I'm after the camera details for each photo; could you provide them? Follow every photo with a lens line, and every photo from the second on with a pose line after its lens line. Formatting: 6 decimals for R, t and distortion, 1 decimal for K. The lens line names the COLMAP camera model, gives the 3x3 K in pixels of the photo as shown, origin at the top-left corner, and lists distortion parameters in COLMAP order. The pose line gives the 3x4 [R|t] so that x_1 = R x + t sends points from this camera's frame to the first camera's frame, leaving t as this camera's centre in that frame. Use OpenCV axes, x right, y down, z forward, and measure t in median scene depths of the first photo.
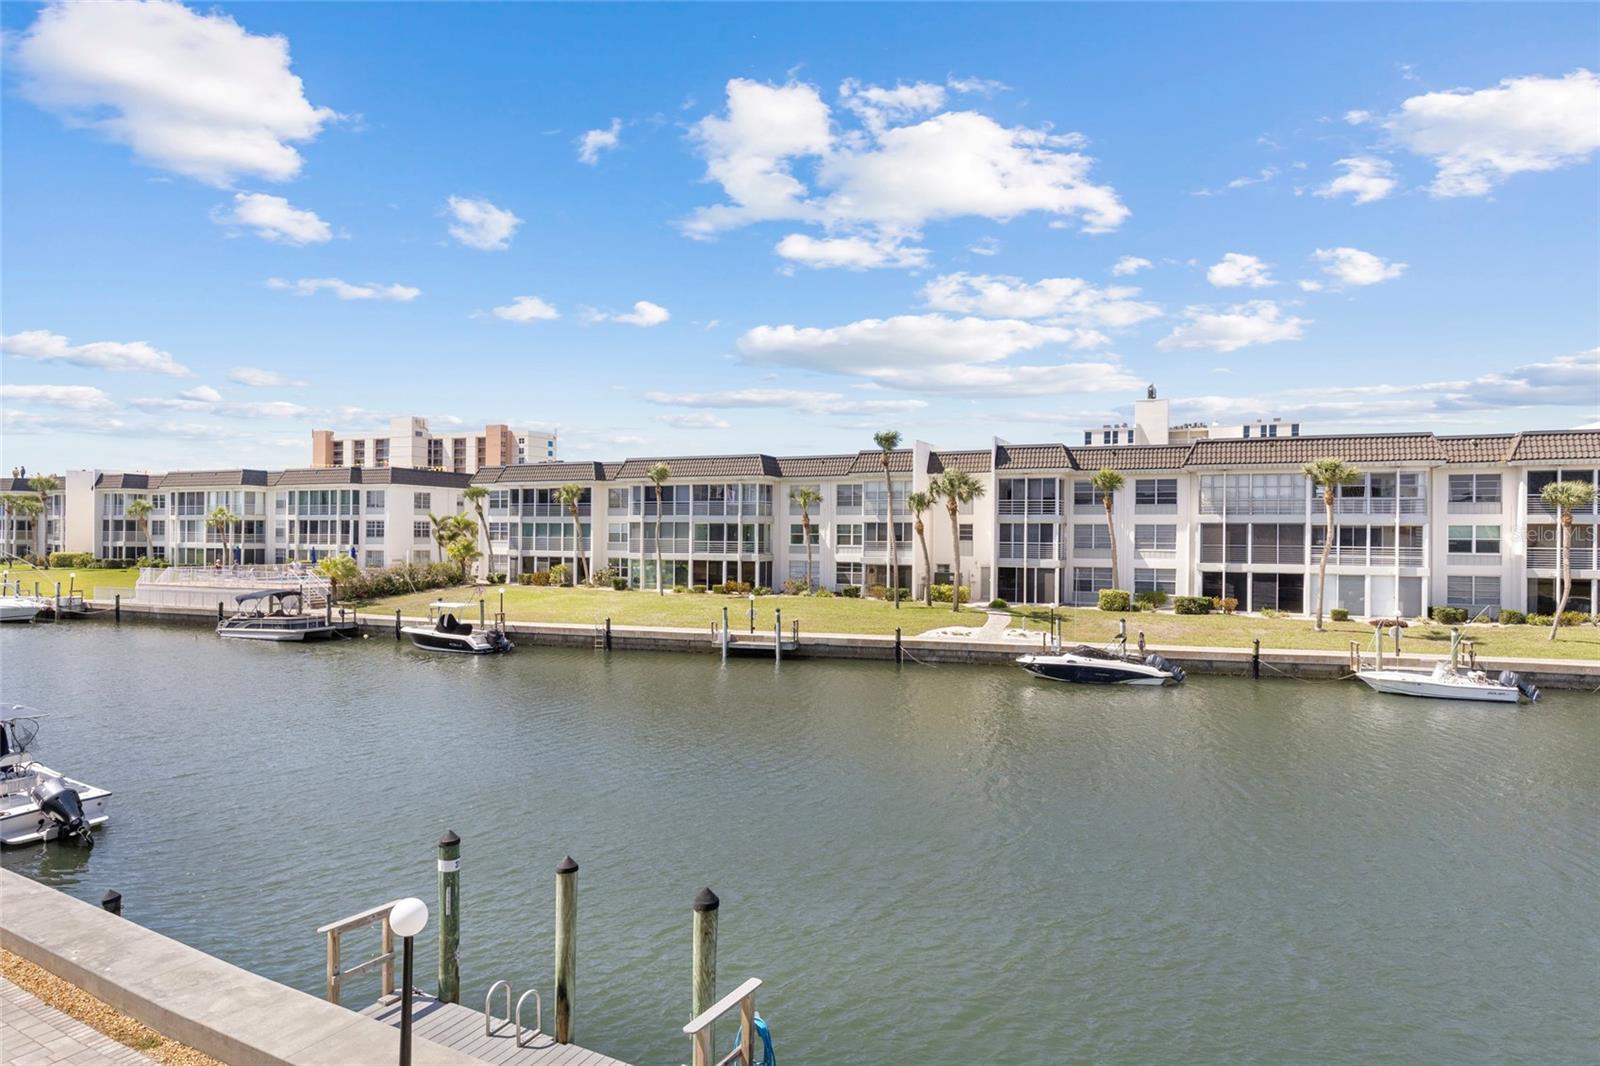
lens RADIAL K [[917.0, 0, 800.1], [0, 917.0, 535.3], [0, 0, 1]] dist [0.005060, -0.000310]
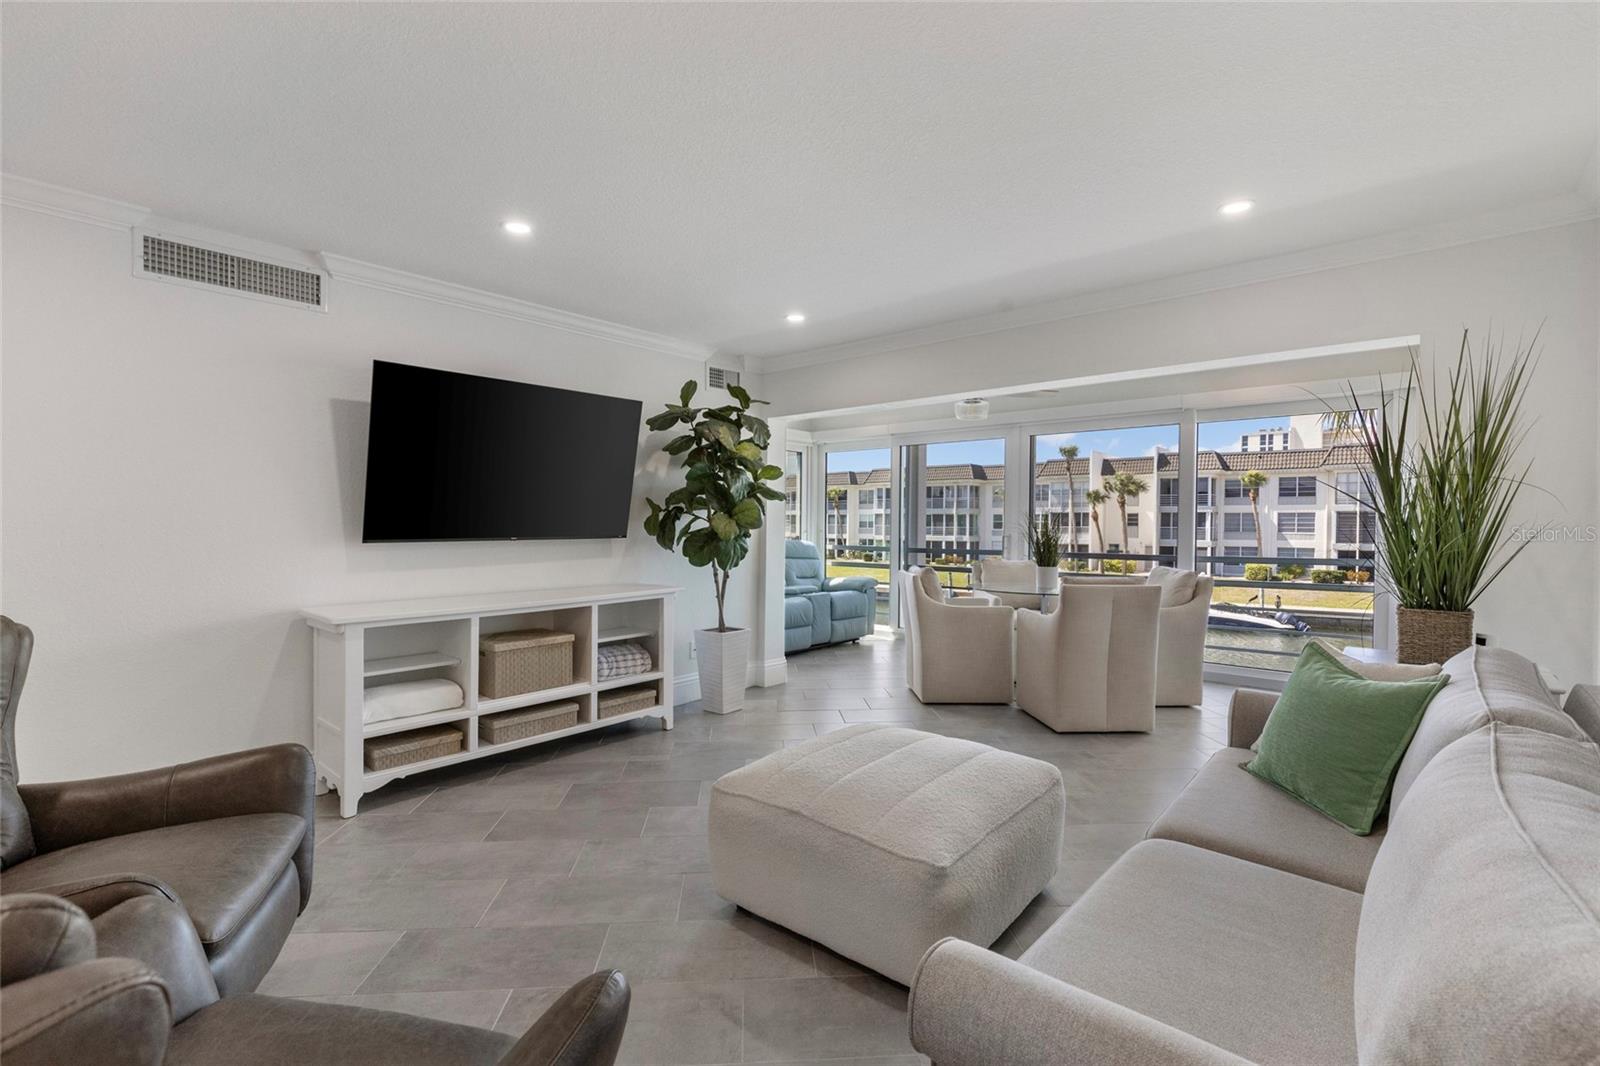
lens RADIAL K [[719.7, 0, 793.4], [0, 719.7, 535.6], [0, 0, 1]] dist [0.004426, -0.001375]
pose [[0.966207, 0.002074, -0.257758, -0.023280], [0.001916, 0.999882, 0.015229, 0.002875], [0.257760, -0.015209, 0.966089, -0.125391]]
